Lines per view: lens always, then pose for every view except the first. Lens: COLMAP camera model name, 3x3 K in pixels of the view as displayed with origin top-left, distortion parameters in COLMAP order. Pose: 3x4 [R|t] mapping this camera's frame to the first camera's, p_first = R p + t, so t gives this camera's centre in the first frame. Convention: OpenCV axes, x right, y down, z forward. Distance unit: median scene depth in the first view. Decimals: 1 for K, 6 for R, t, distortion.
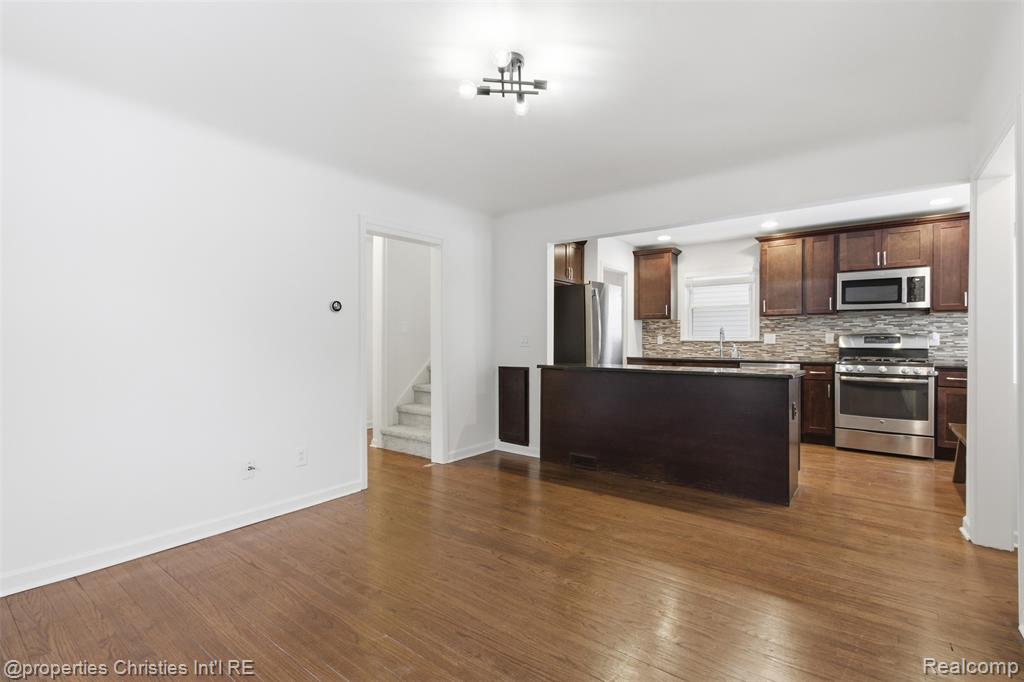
lens RADIAL K [[489.7, 0, 511.0], [0, 489.7, 341.9], [0, 0, 1]] dist [0.003172, 0.000565]
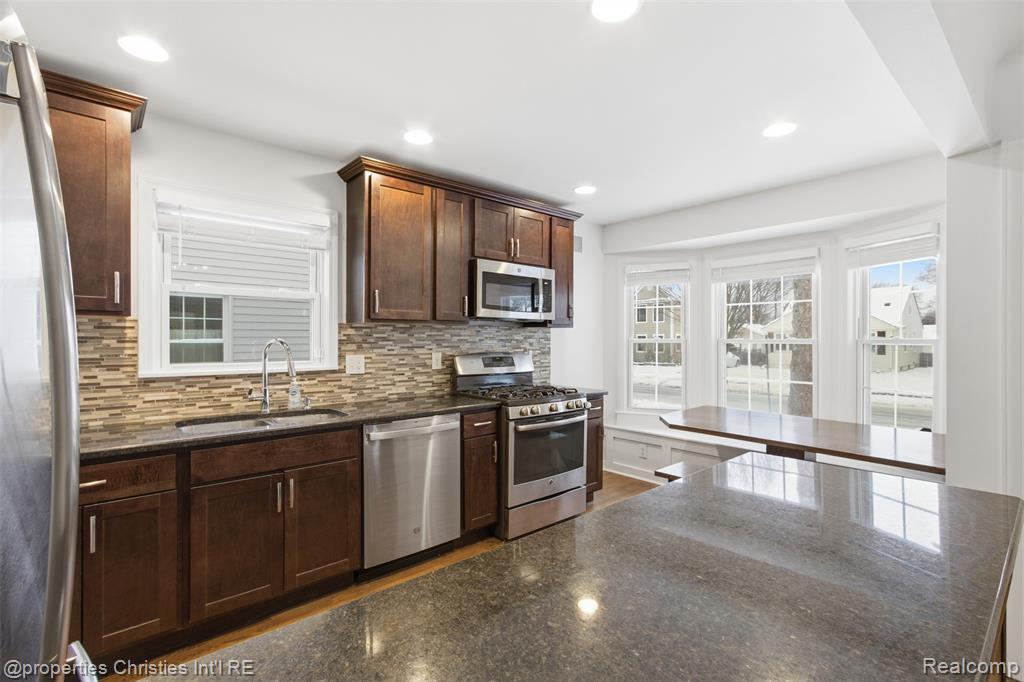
lens RADIAL K [[489.7, 0, 511.0], [0, 489.7, 339.3], [0, 0, 1]] dist [0.003172, 0.000565]
pose [[0.177132, -0.006407, 0.984166, 0.051188], [0.000052, 0.999979, 0.006500, -0.038332], [-0.984187, -0.001101, 0.177129, 0.793677]]
